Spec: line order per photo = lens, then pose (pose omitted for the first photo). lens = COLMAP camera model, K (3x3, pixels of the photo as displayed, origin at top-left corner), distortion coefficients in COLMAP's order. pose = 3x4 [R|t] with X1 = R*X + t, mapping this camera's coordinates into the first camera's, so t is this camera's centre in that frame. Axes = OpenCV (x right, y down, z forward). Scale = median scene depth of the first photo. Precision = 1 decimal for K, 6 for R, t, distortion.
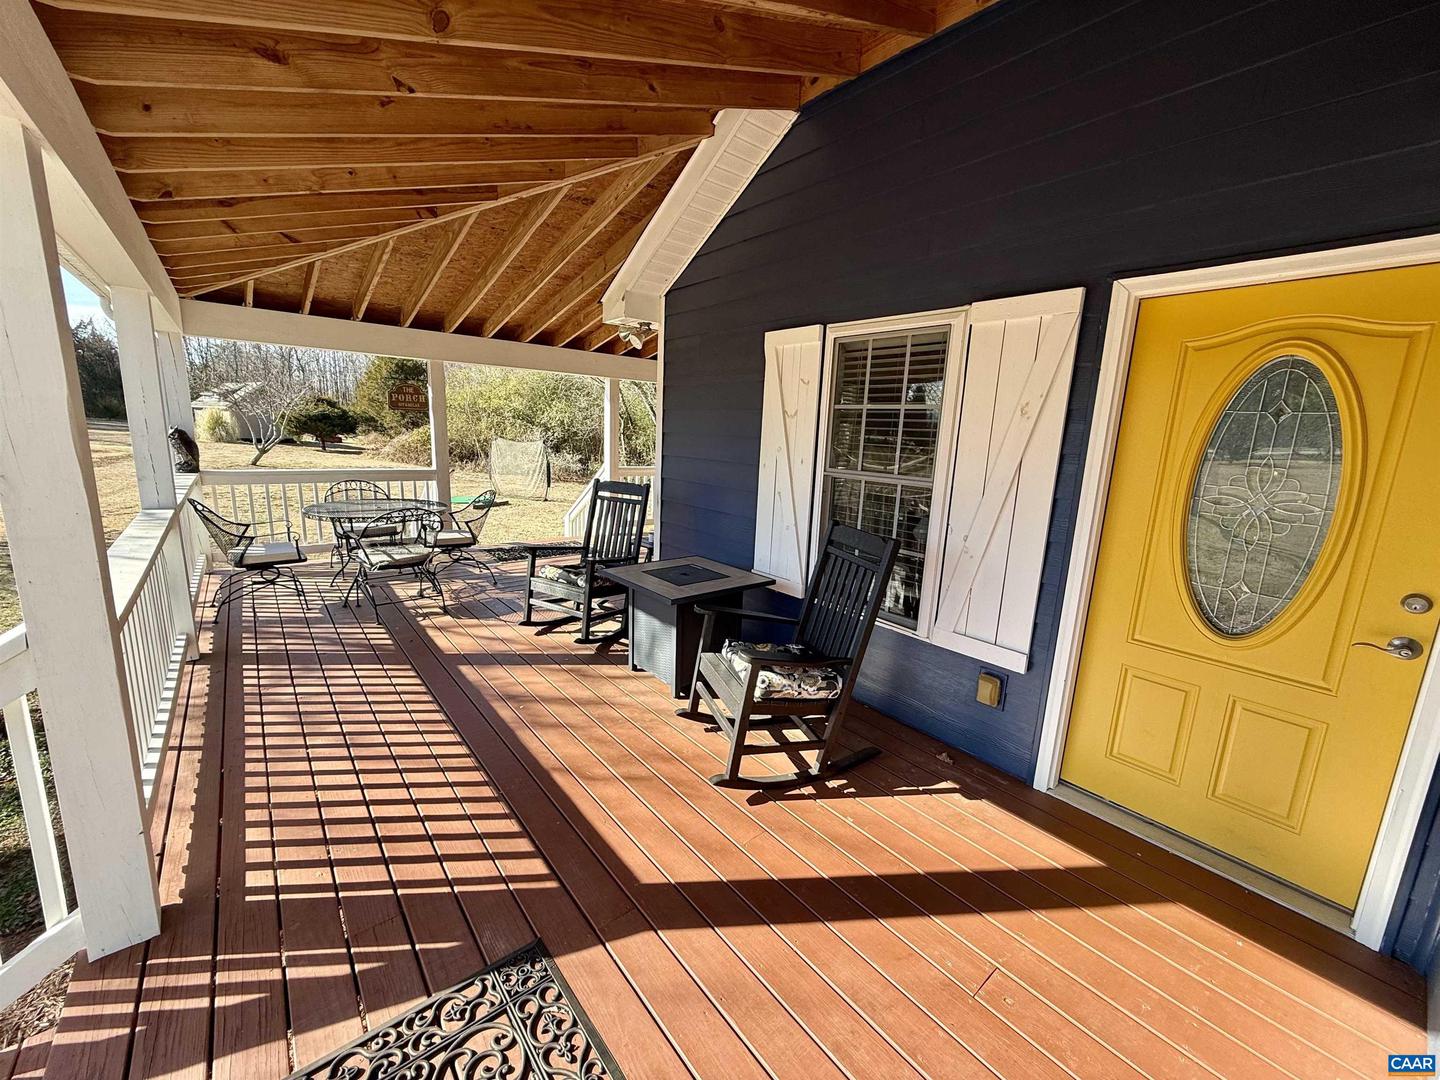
lens RADIAL K [[572.1, 0, 723.1], [0, 572.1, 539.0], [0, 0, 1]] dist [-0.001171, 0.000017]
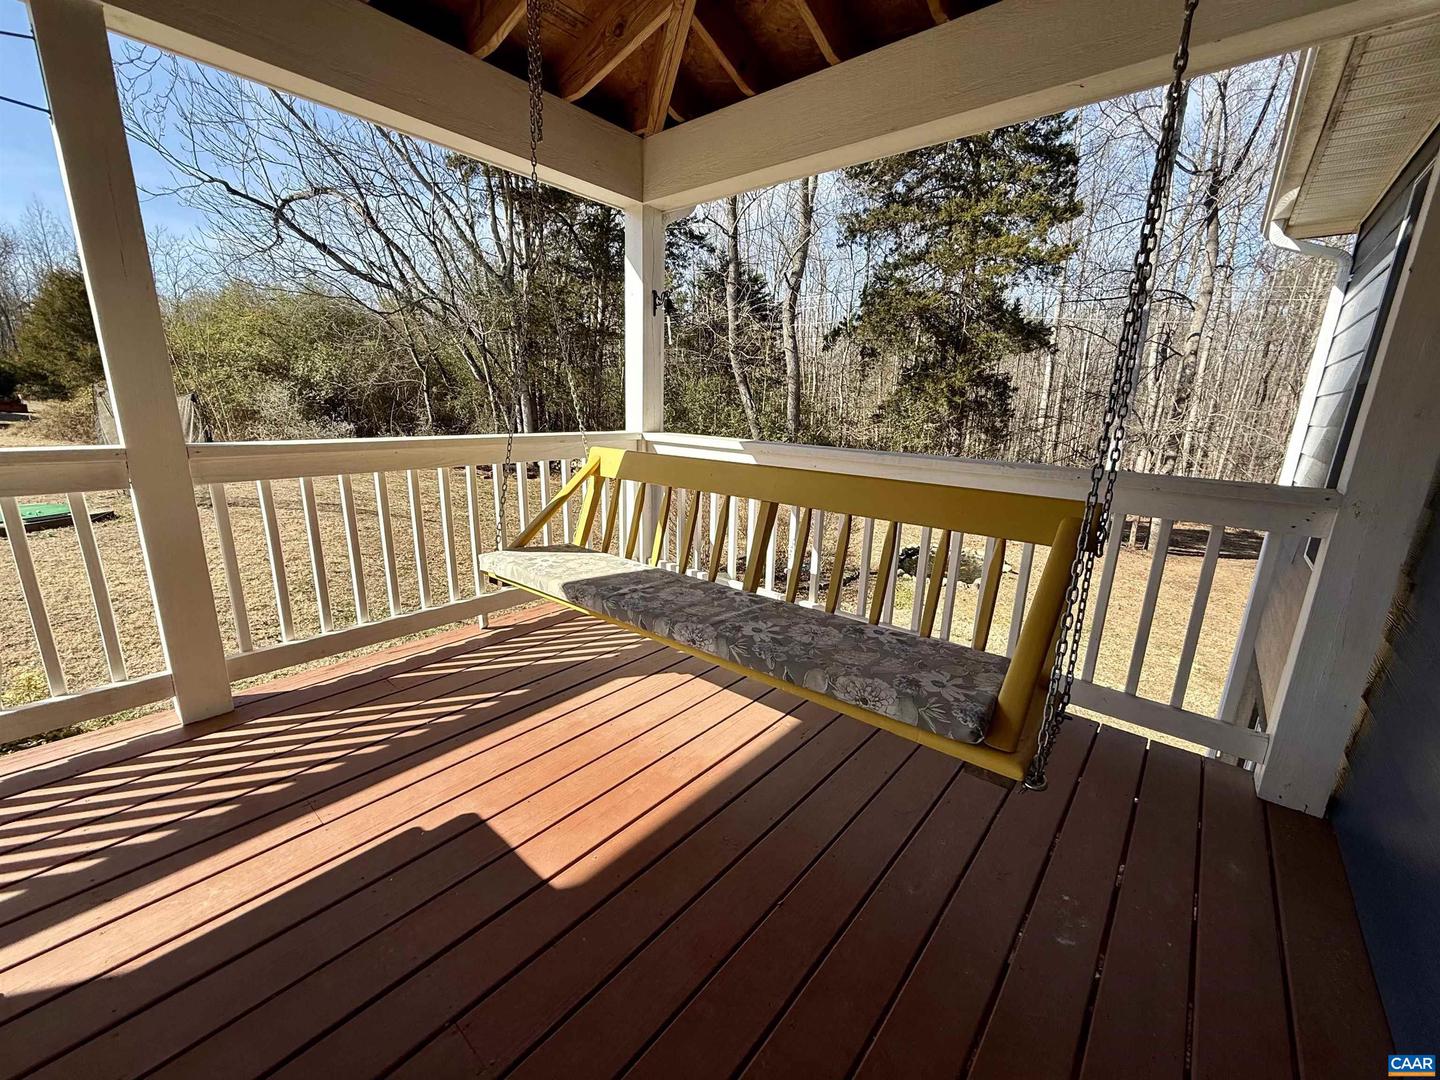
lens RADIAL K [[572.1, 0, 725.9], [0, 572.1, 535.1], [0, 0, 1]] dist [-0.001171, 0.000017]
pose [[0.983978, -0.049880, 0.171171, 0.313834], [0.041375, 0.997742, 0.052902, -0.186090], [-0.173423, -0.044972, 0.983820, 1.455034]]
